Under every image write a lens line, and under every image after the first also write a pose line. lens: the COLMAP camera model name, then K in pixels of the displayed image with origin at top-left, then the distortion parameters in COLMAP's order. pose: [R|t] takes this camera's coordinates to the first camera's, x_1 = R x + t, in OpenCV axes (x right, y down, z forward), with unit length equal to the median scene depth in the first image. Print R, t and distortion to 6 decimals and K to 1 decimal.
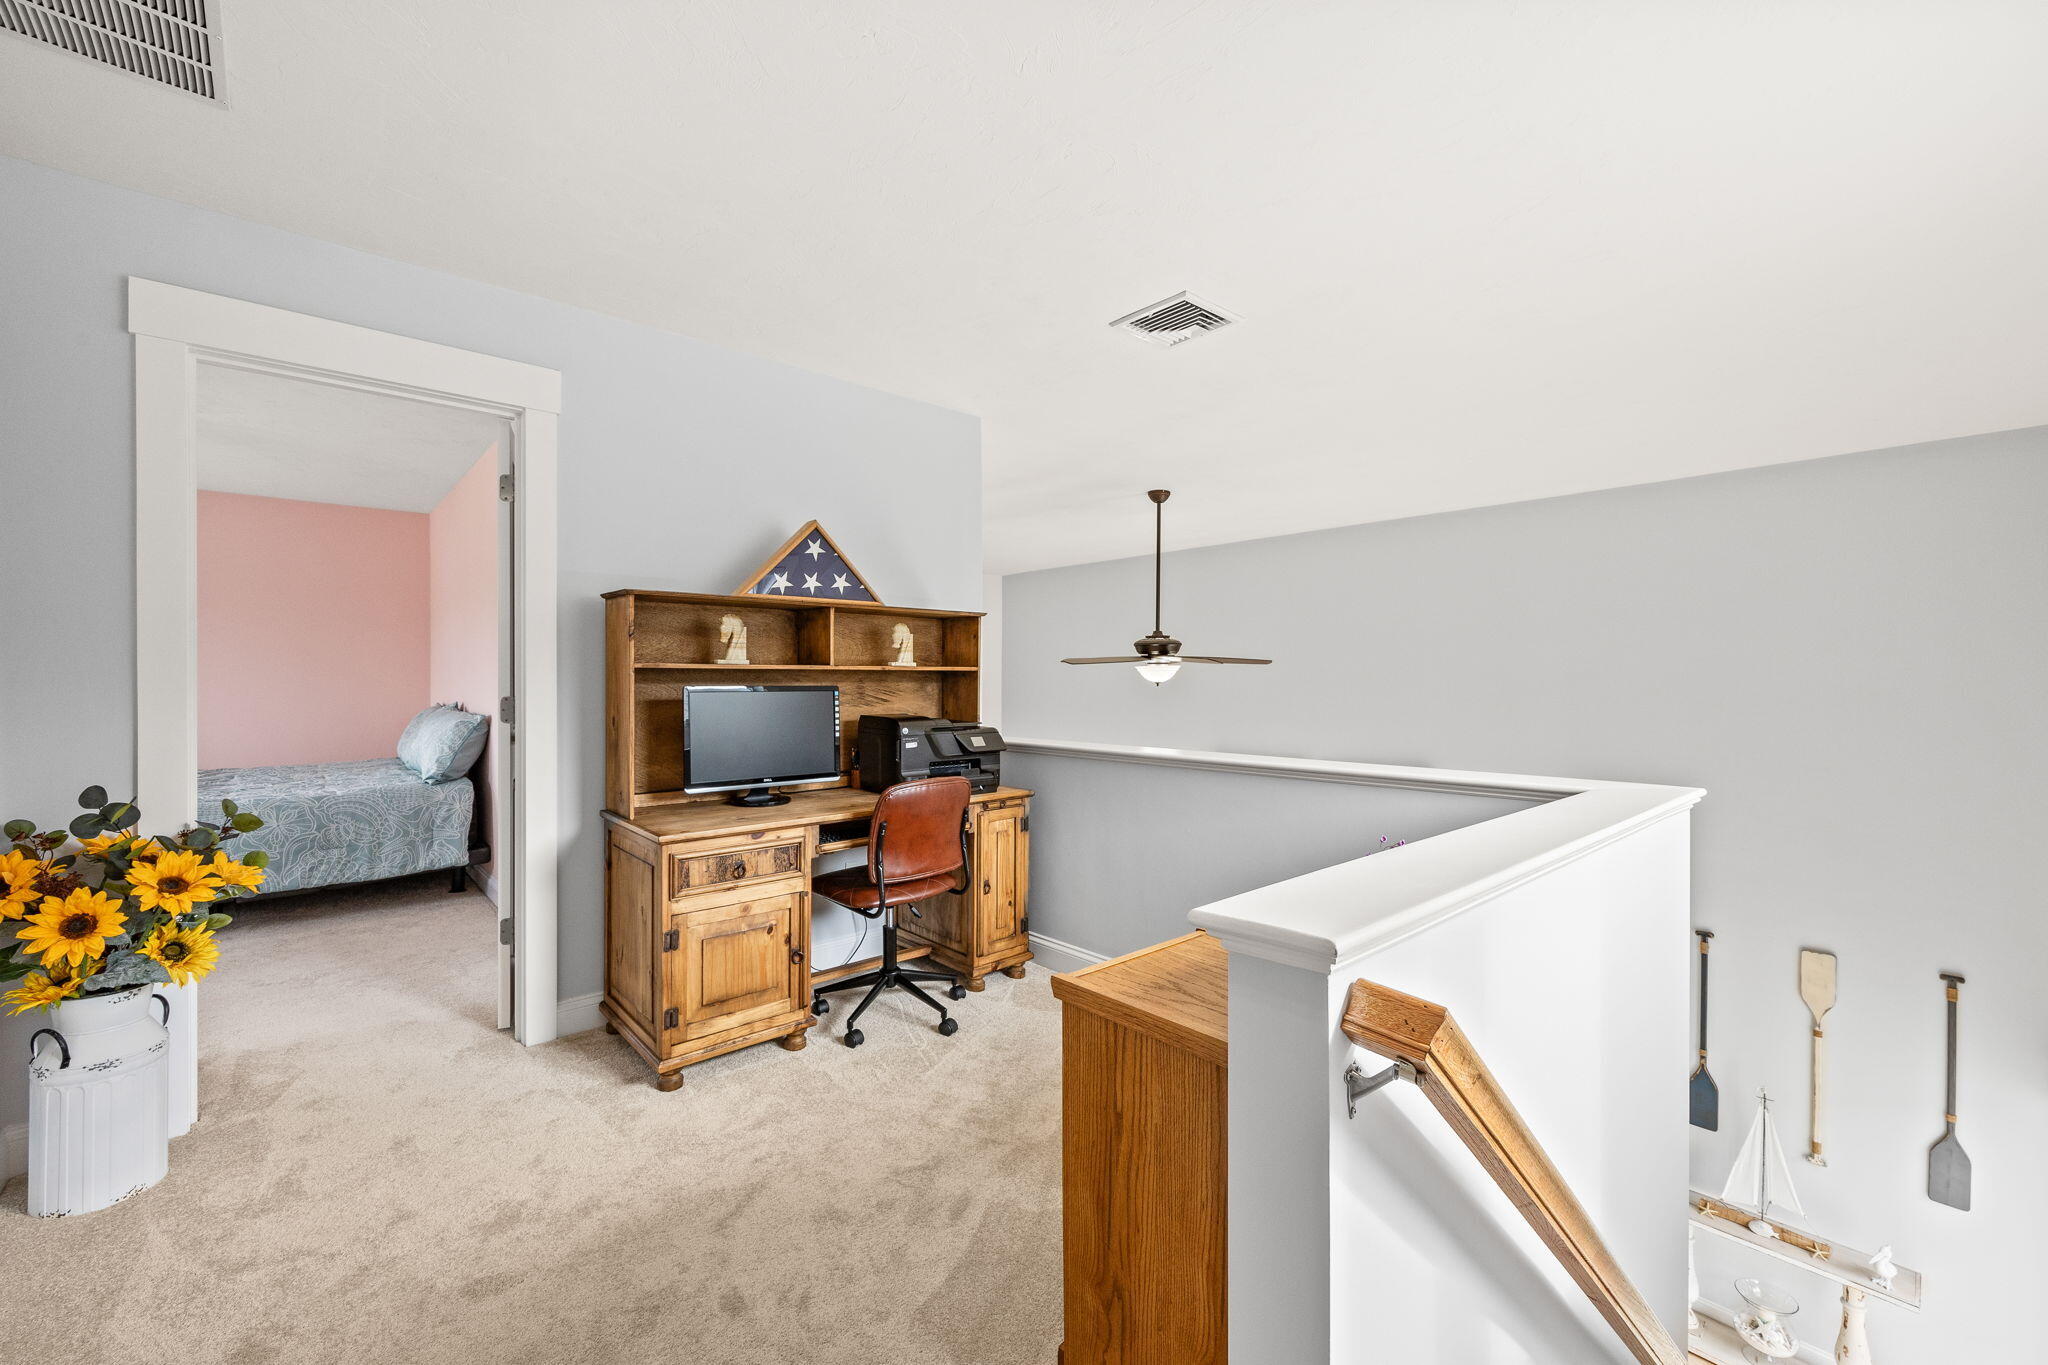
lens RADIAL K [[814.4, 0, 1020.7], [0, 814.4, 682.0], [0, 0, 1]] dist [-0.011619, -0.000142]
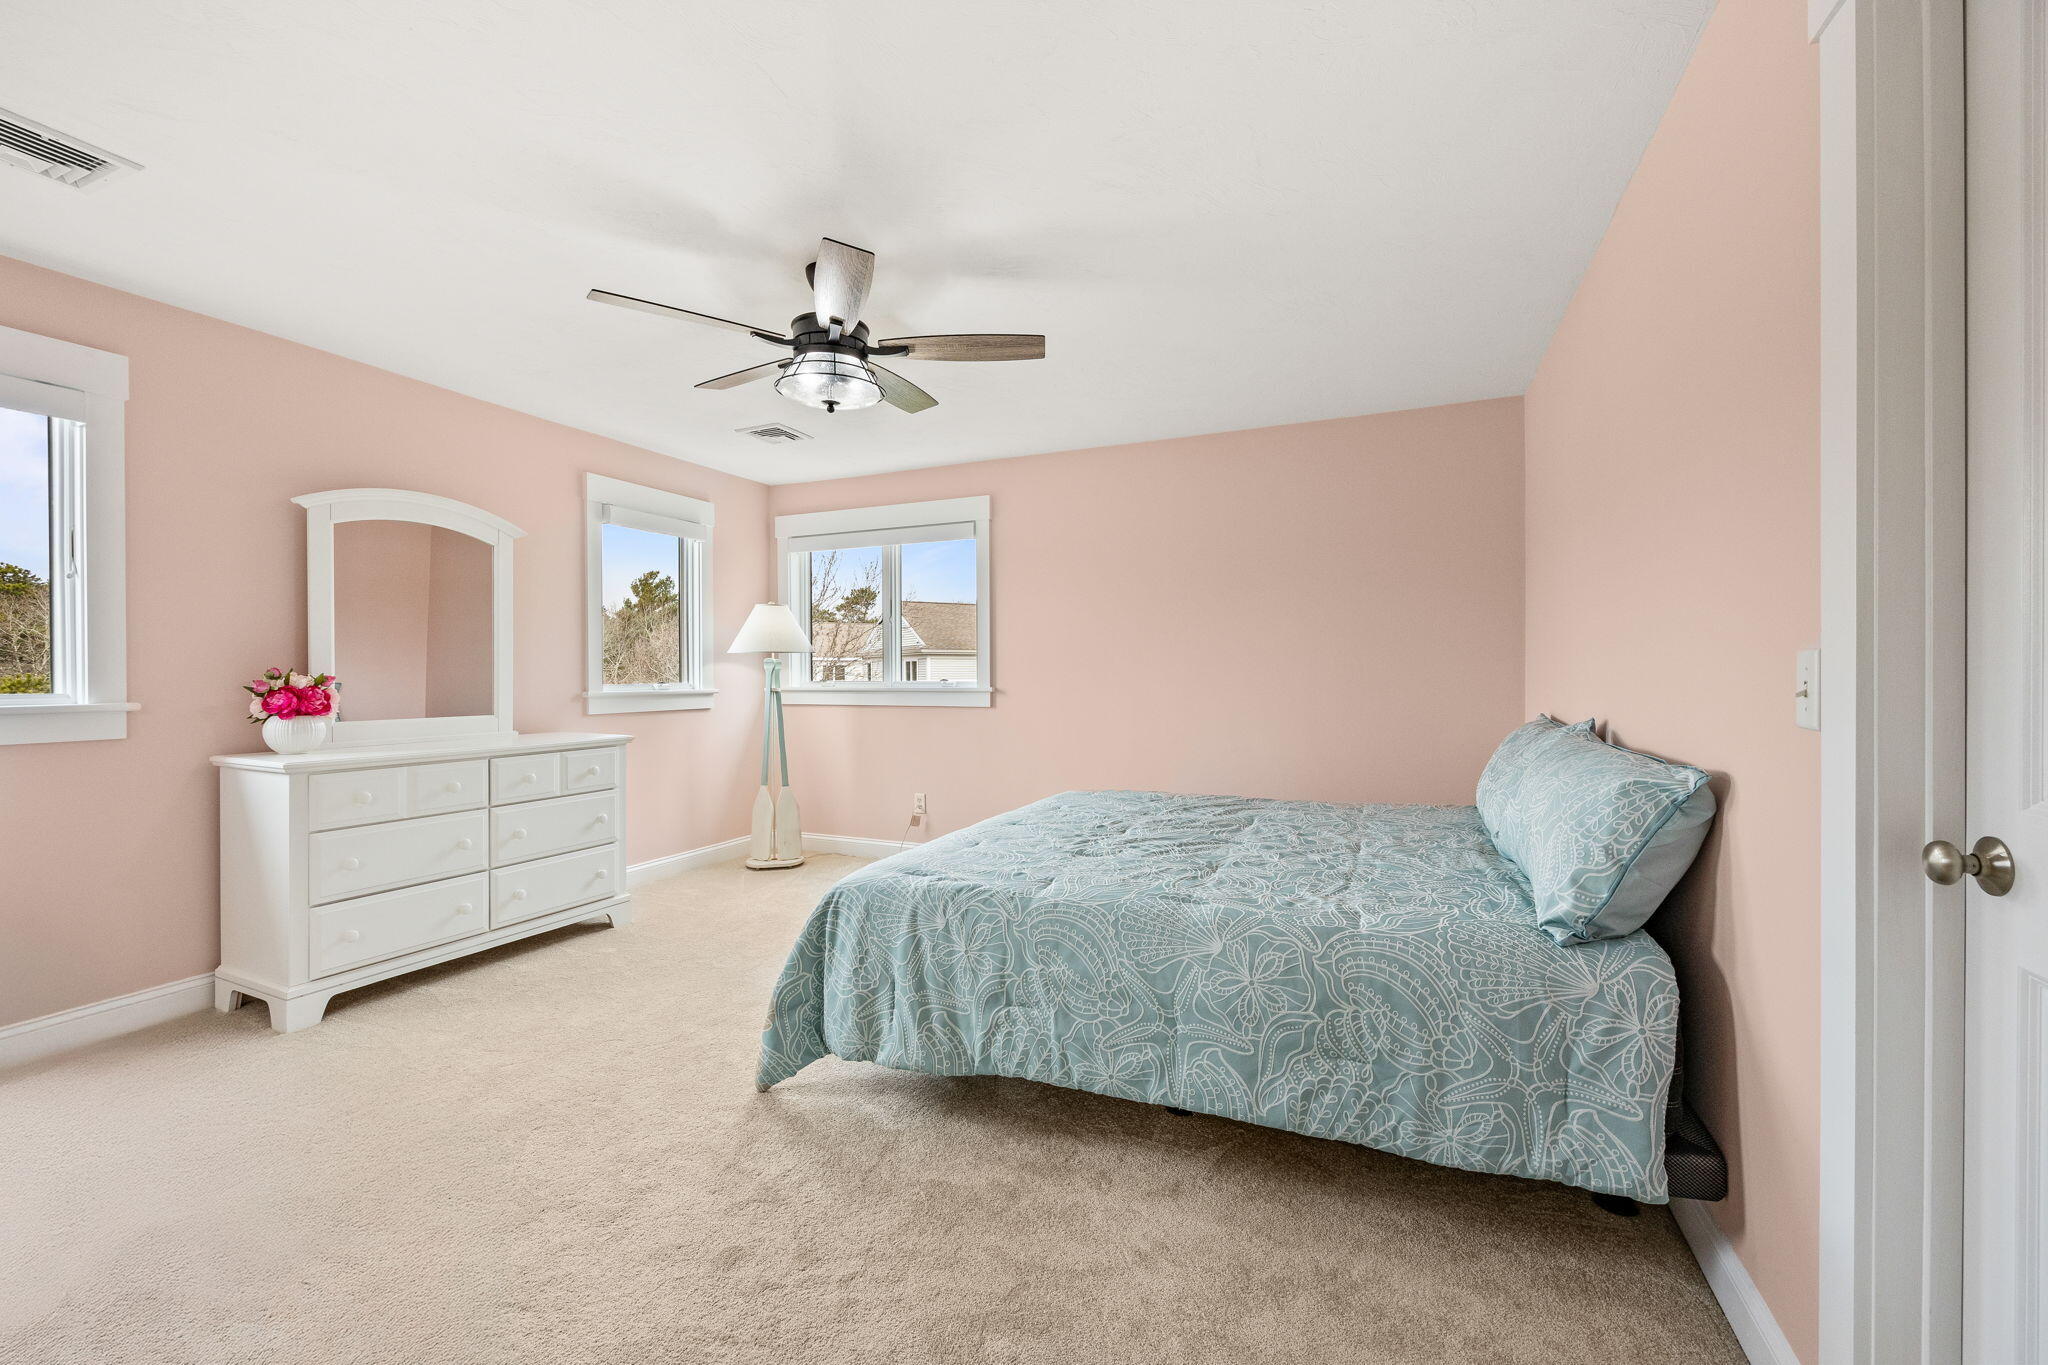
lens RADIAL K [[908.4, 0, 1017.1], [0, 908.4, 676.2], [0, 0, 1]] dist [-0.003787, 0.000315]
pose [[0.436252, 0.004323, -0.899814, -0.460255], [0.001479, 0.999984, 0.005521, -0.002653], [0.899824, -0.003739, 0.436238, 0.588236]]
